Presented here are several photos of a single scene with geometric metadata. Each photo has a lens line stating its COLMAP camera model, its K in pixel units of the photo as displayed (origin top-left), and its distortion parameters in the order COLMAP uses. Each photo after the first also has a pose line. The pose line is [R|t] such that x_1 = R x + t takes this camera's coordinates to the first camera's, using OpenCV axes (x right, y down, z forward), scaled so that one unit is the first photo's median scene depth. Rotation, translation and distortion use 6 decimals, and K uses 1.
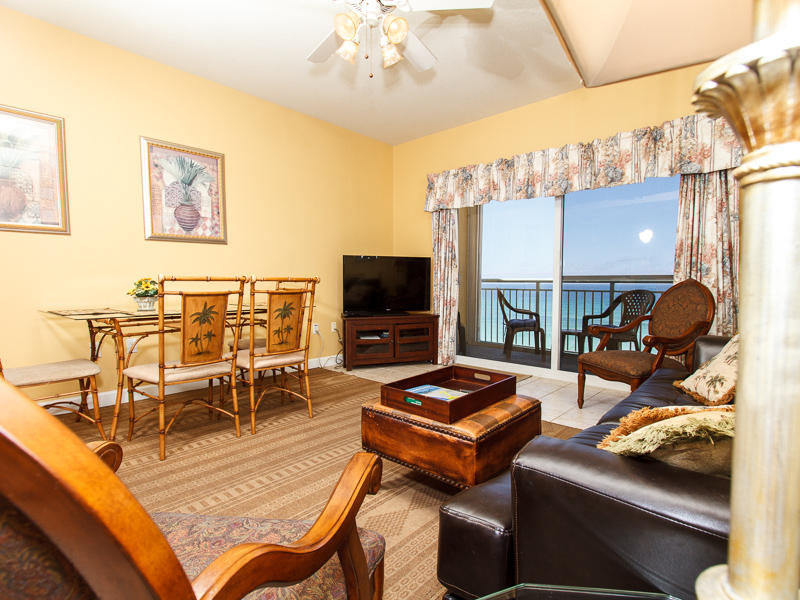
lens RADIAL K [[421.8, 0, 410.5], [0, 421.8, 305.8], [0, 0, 1]] dist [0.021704, -0.008355]
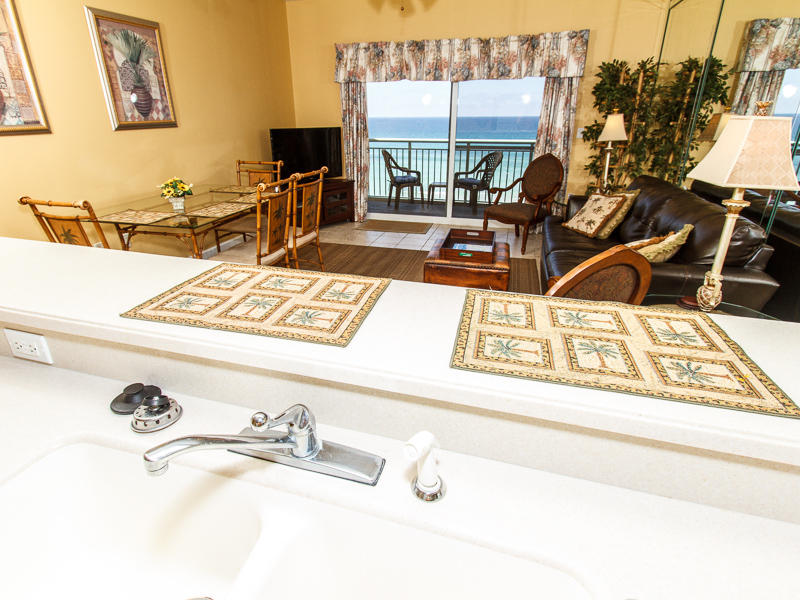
lens RADIAL K [[421.8, 0, 394.8], [0, 421.8, 290.3], [0, 0, 1]] dist [0.021704, -0.008355]
pose [[0.896293, -0.179129, 0.405675, -0.468891], [0.033242, 0.939353, 0.341336, -0.113559], [-0.442215, -0.292452, 0.847890, -0.185837]]
